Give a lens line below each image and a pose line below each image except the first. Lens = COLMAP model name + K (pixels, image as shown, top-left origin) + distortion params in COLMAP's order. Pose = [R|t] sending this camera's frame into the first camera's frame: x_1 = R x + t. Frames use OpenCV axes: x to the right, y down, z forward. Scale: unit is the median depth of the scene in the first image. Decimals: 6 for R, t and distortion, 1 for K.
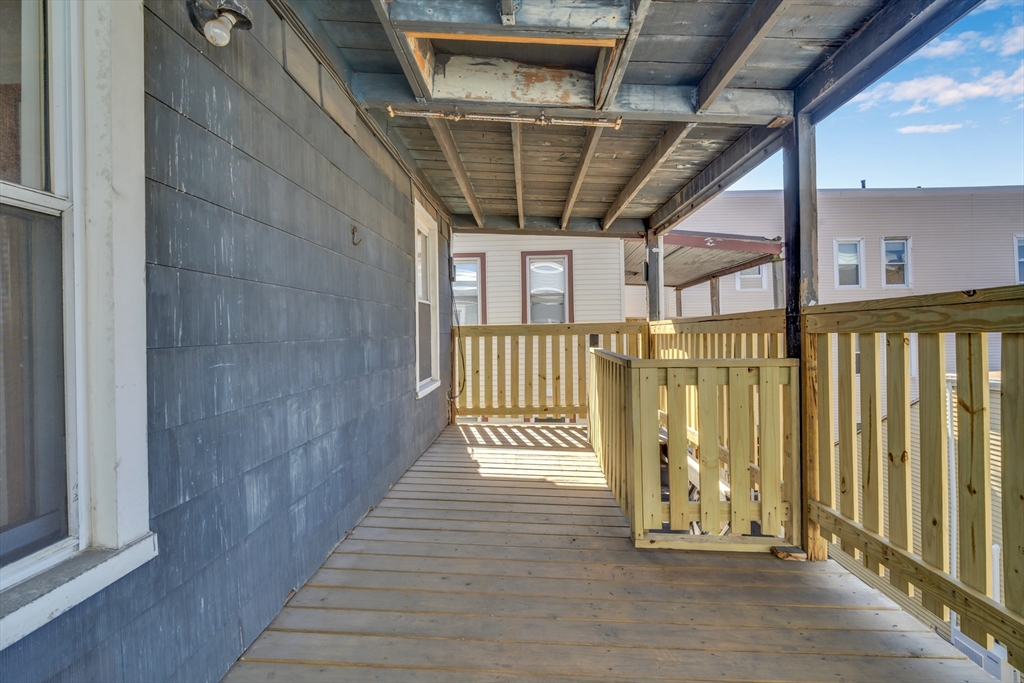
lens RADIAL K [[490.9, 0, 511.2], [0, 490.9, 338.4], [0, 0, 1]] dist [-0.001033, -0.001221]
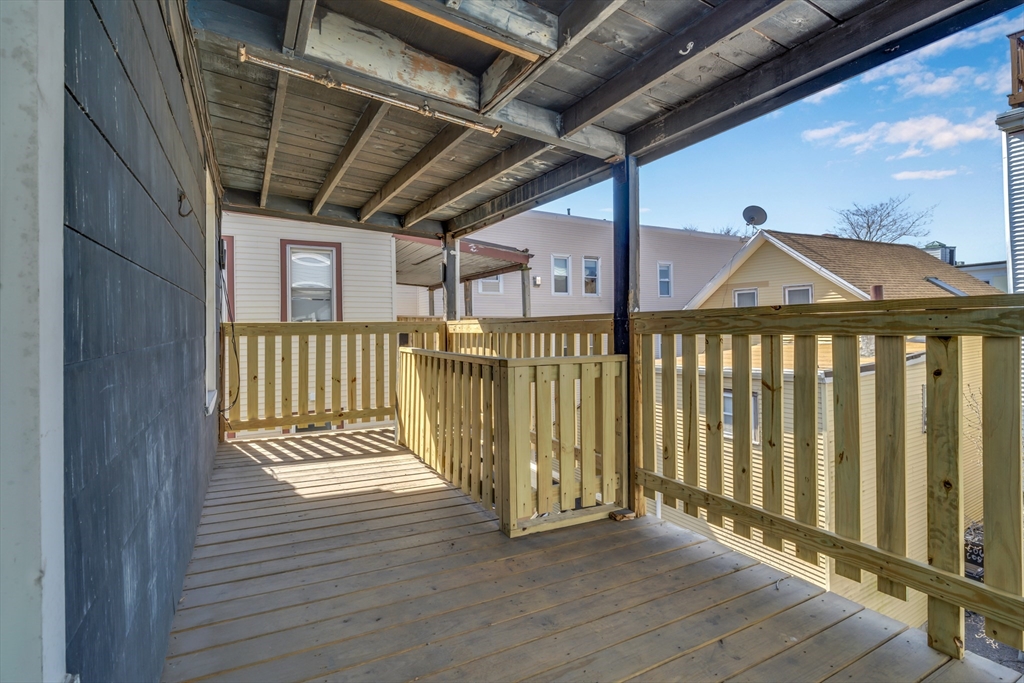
lens RADIAL K [[488.0, 0, 513.8], [0, 488.0, 334.0], [0, 0, 1]] dist [0.000824, 0.000033]
pose [[0.854044, -0.000973, 0.520200, -0.285447], [0.003019, 0.999991, -0.003086, -0.007445], [-0.520192, 0.004205, 0.854039, 0.103655]]
